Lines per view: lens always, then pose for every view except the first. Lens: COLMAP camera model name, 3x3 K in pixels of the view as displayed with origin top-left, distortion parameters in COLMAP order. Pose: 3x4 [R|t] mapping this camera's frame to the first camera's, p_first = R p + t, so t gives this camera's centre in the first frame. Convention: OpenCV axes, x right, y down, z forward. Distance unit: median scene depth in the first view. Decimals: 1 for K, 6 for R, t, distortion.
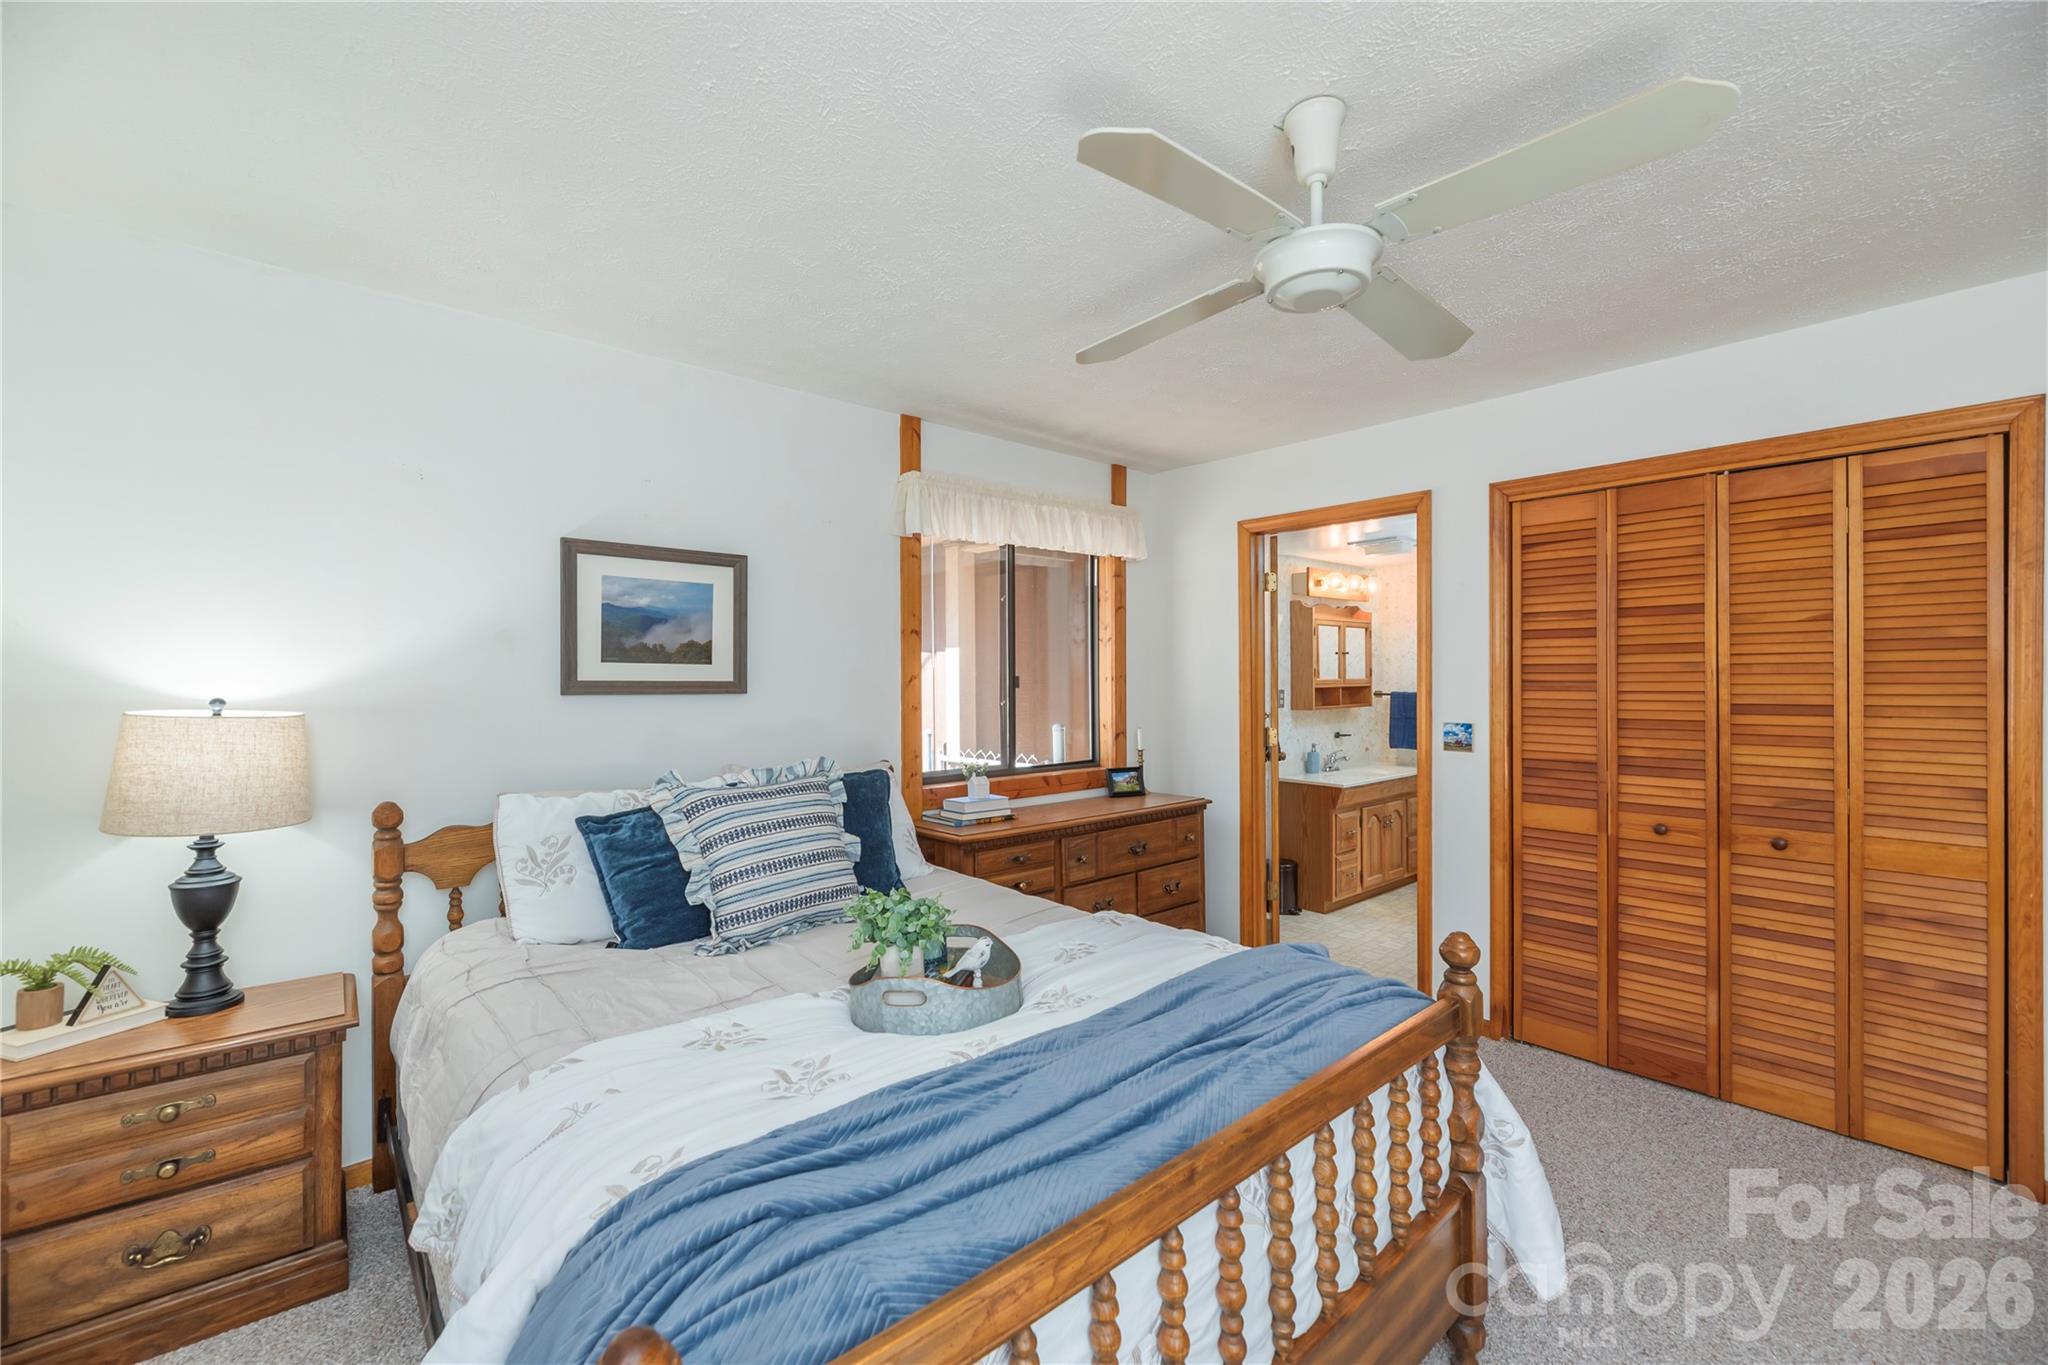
lens RADIAL K [[829.7, 0, 1024.3], [0, 829.7, 681.8], [0, 0, 1]] dist [-0.001632, -0.001521]
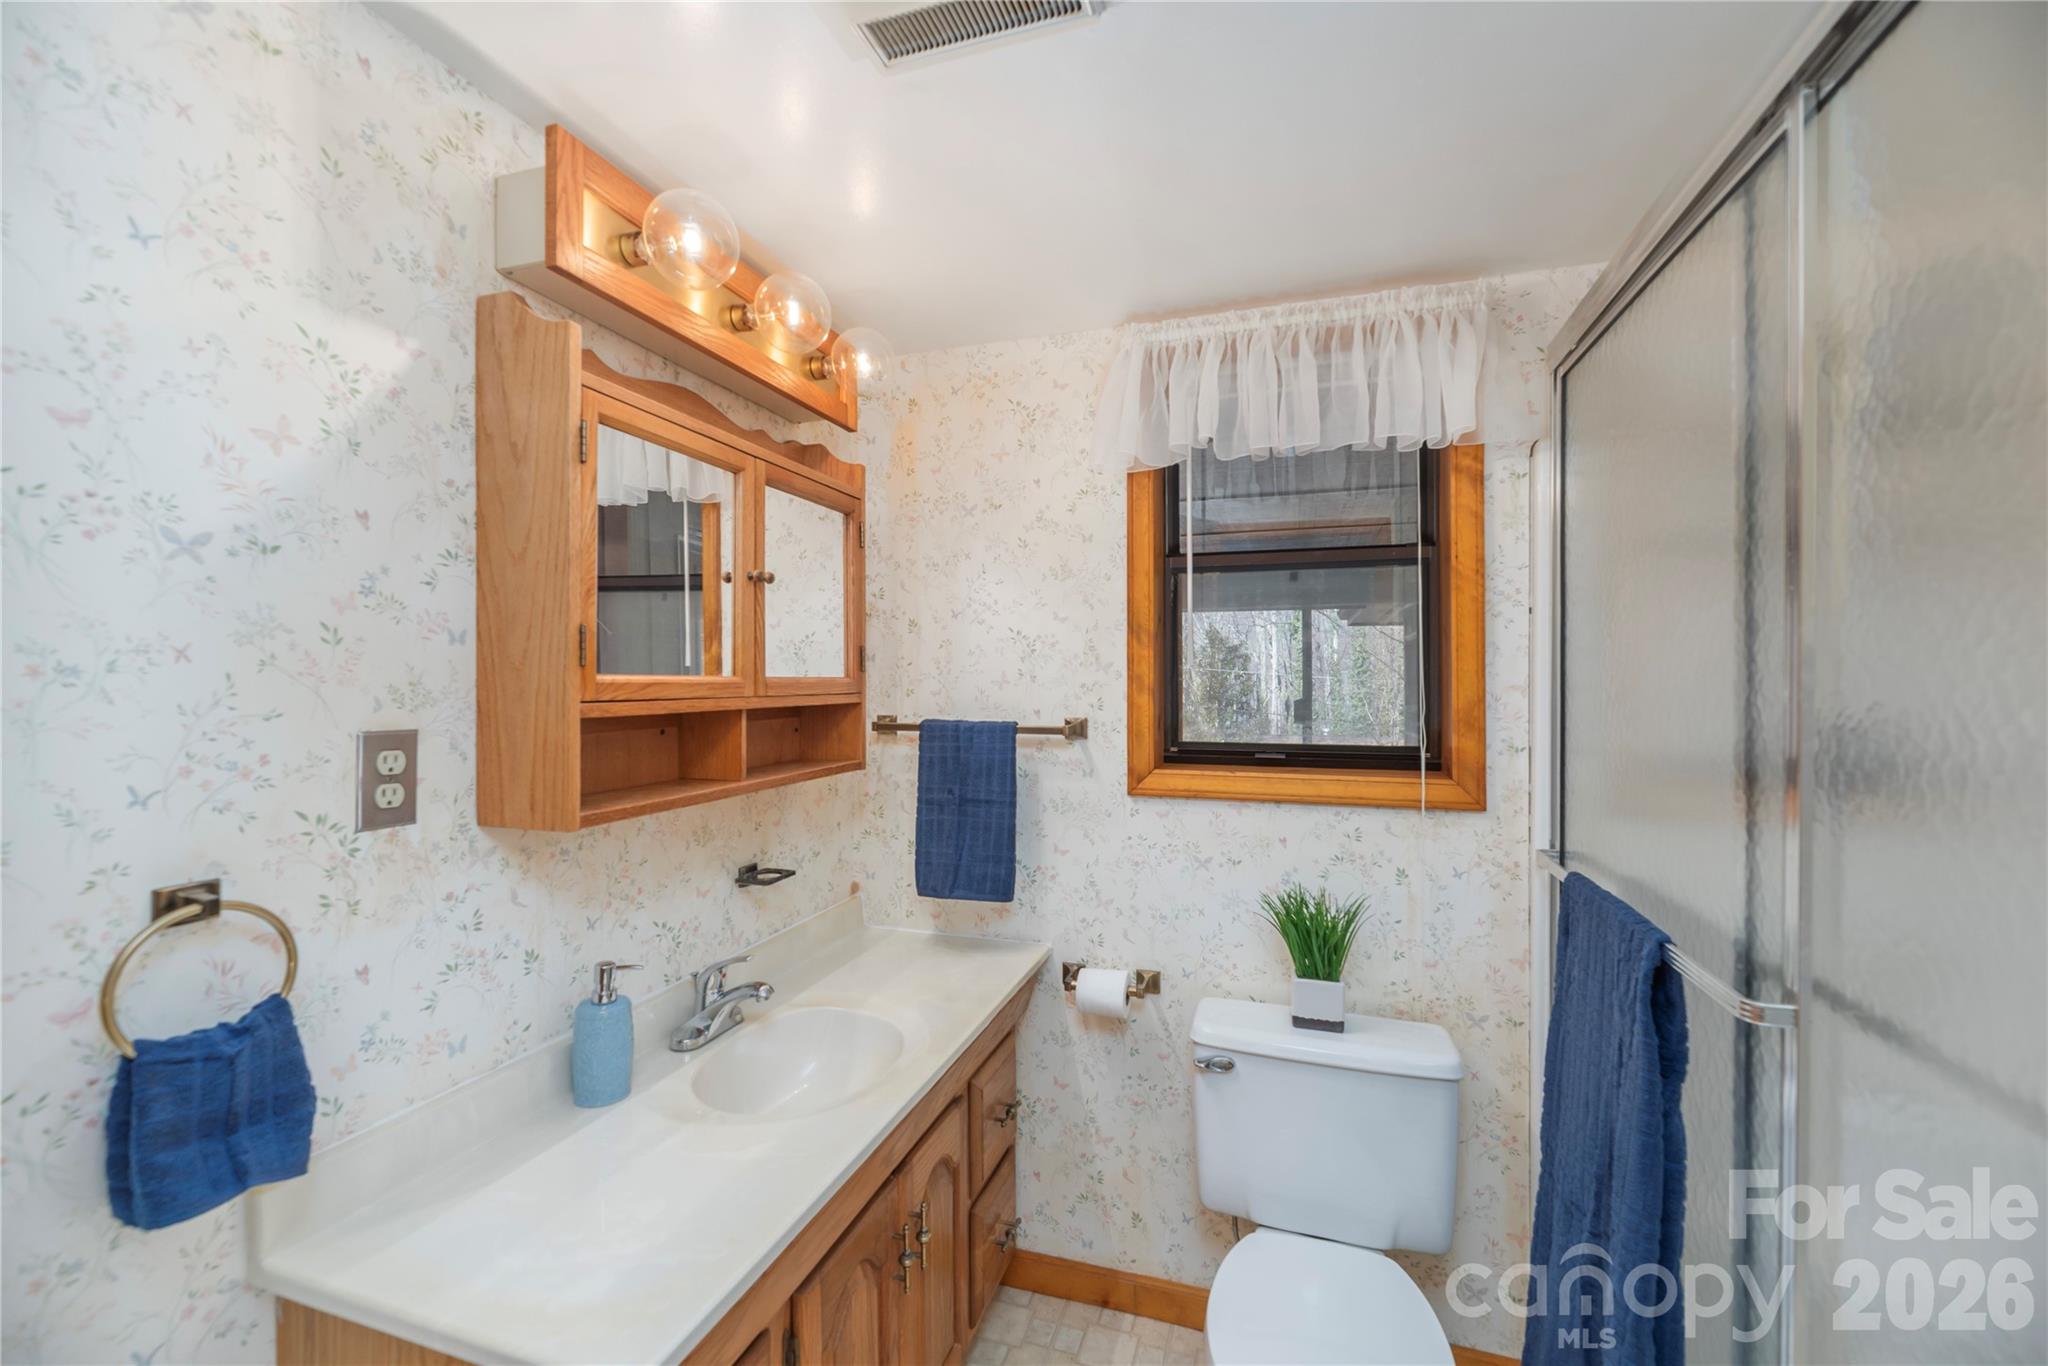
lens RADIAL K [[829.7, 0, 1023.7], [0, 829.7, 685.8], [0, 0, 1]] dist [-0.001632, -0.001521]
pose [[0.850506, 0.004350, 0.525947, 0.518586], [-0.002972, 0.999990, -0.003465, 0.000010], [-0.525957, 0.001384, 0.850510, 1.193563]]
